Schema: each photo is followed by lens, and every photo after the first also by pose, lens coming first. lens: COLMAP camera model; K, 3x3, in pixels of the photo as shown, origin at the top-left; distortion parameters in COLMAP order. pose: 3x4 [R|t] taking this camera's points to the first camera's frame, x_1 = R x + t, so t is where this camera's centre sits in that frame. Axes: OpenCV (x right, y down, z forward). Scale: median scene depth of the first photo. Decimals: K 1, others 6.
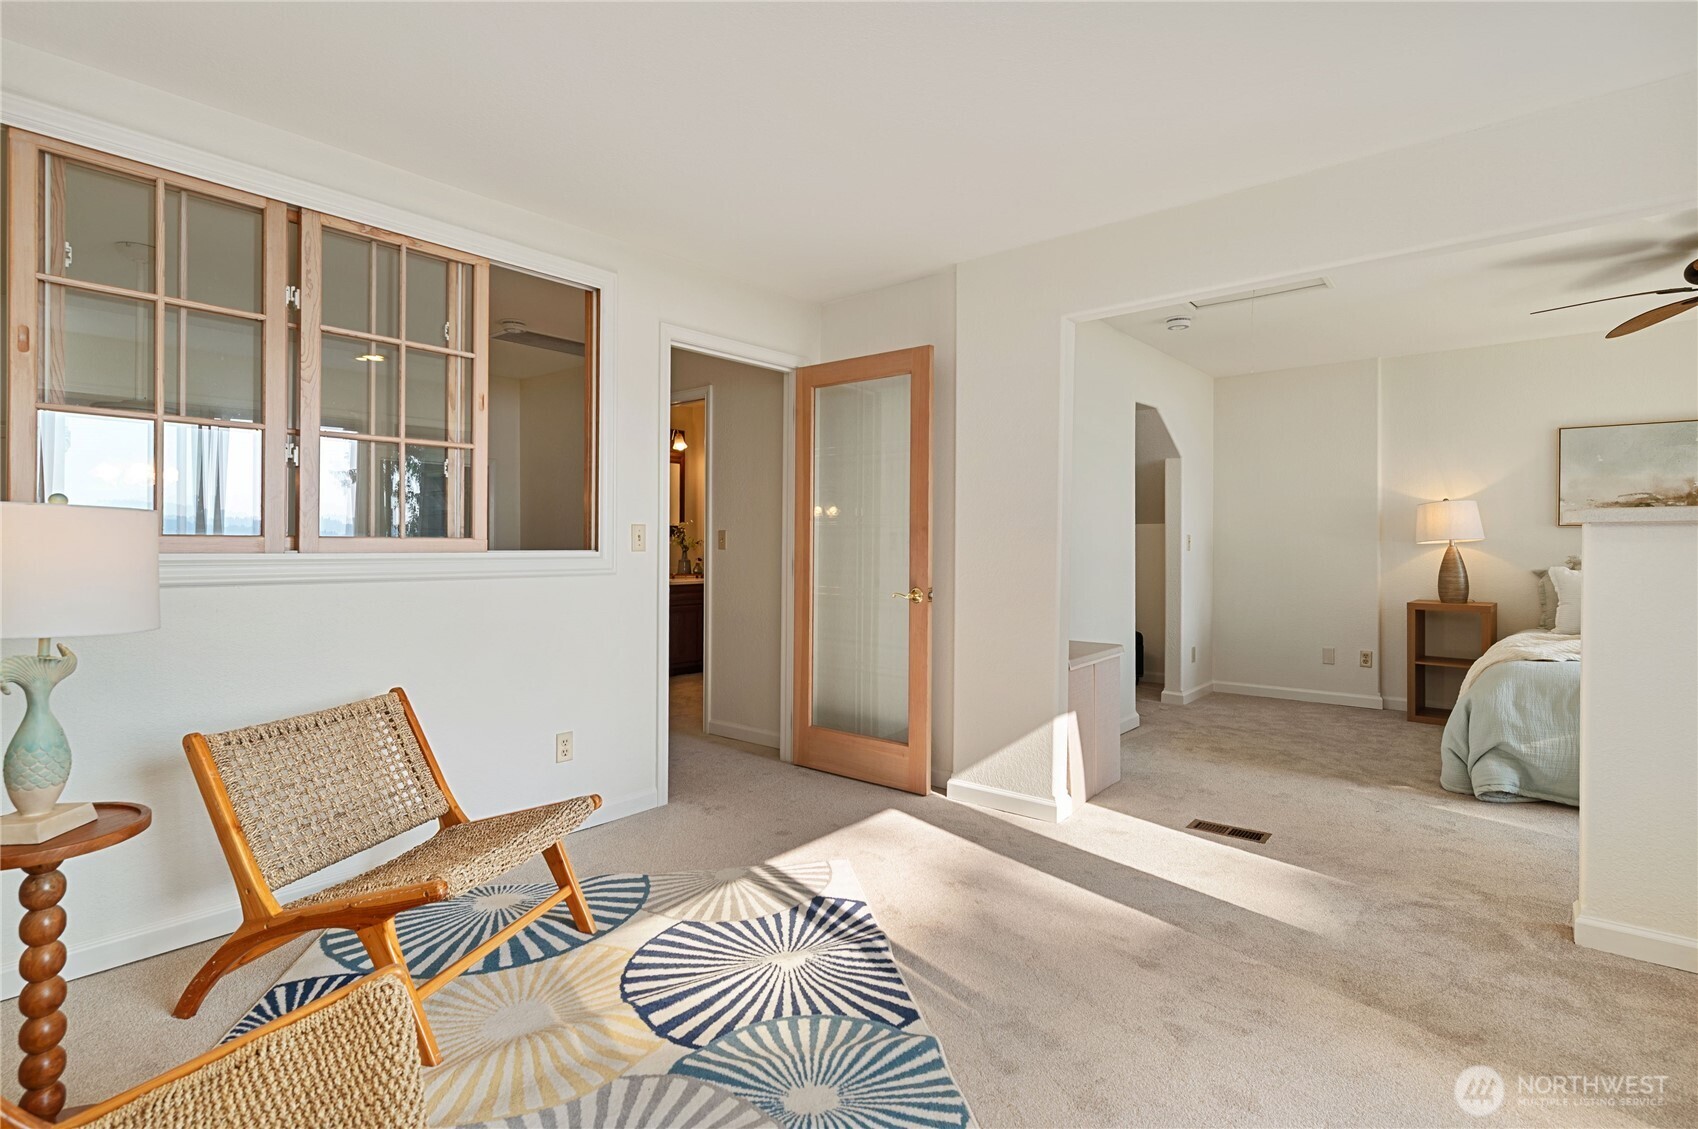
lens RADIAL K [[790.9, 0, 849.3], [0, 790.9, 543.3], [0, 0, 1]] dist [0.001215, 0.000158]
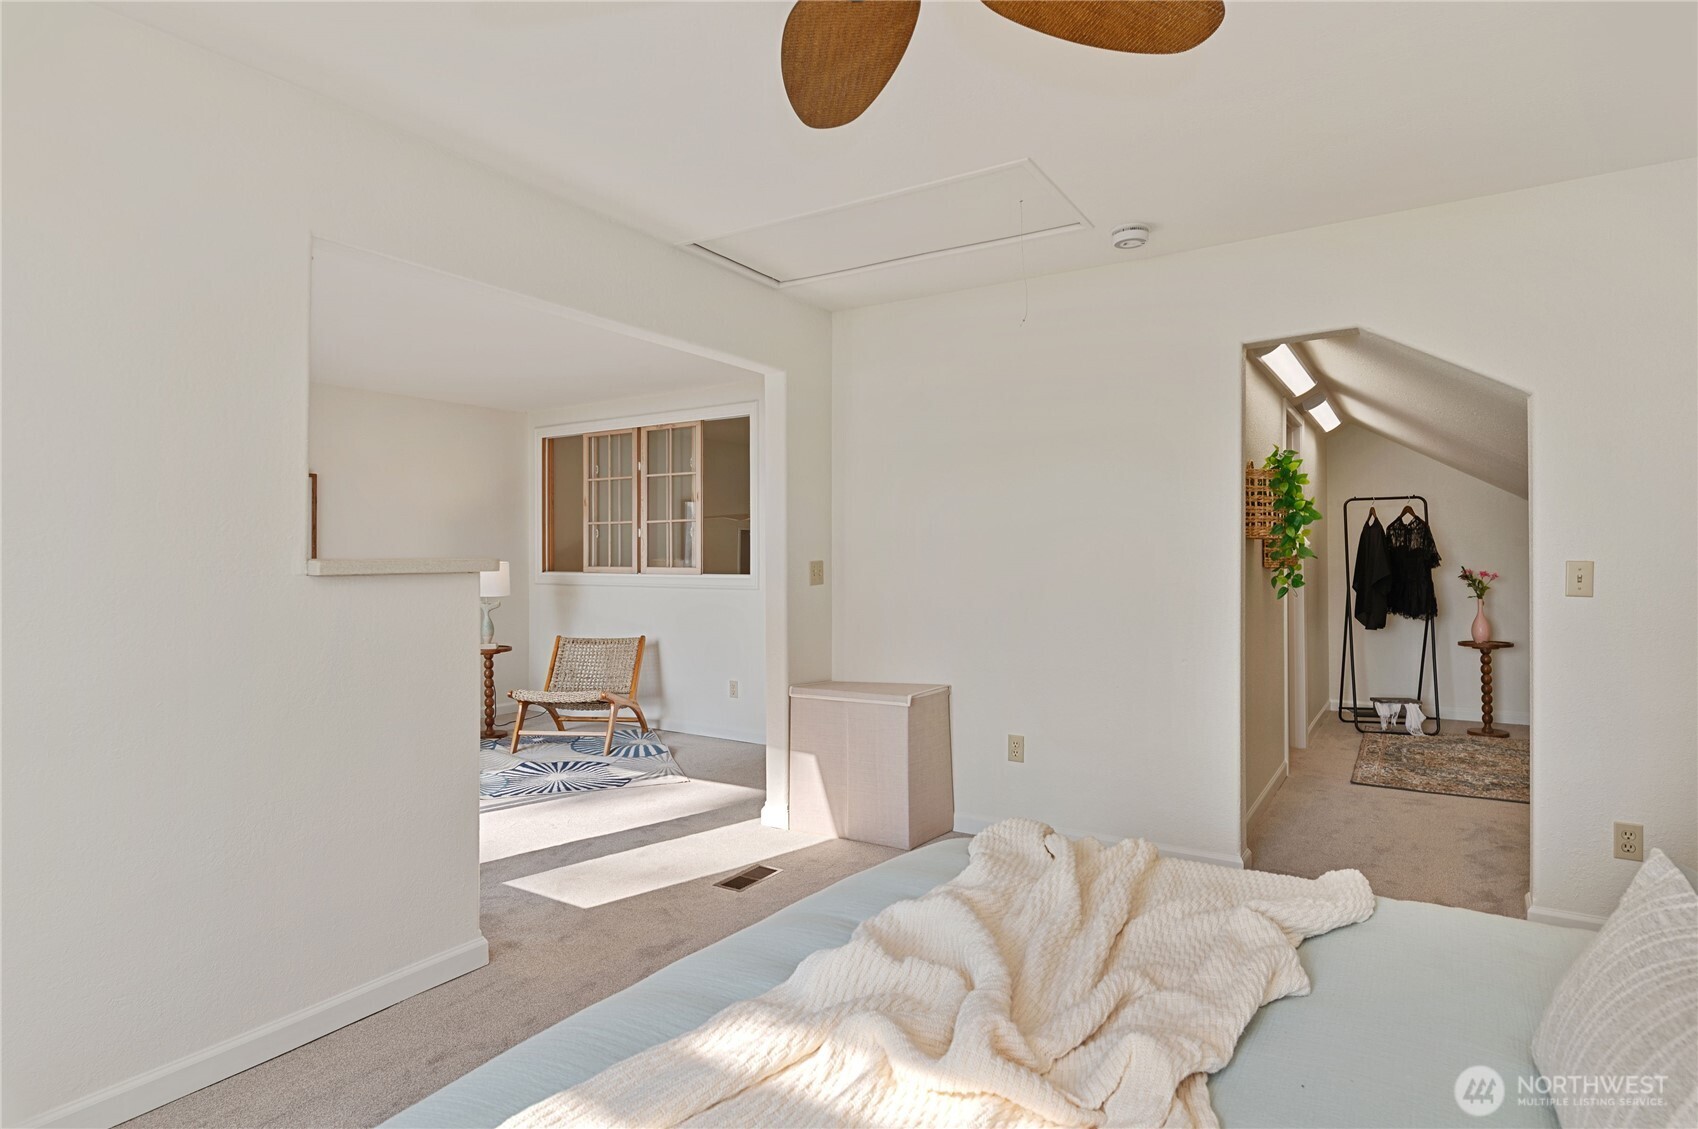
lens RADIAL K [[911.3, 0, 849.0], [0, 911.3, 564.5], [0, 0, 1]] dist [-0.000240, -0.000021]
pose [[0.110999, -0.004575, -0.993810, 1.891191], [0.001296, 0.999989, -0.004458, -0.003580], [0.993820, -0.000793, 0.111003, 1.203798]]
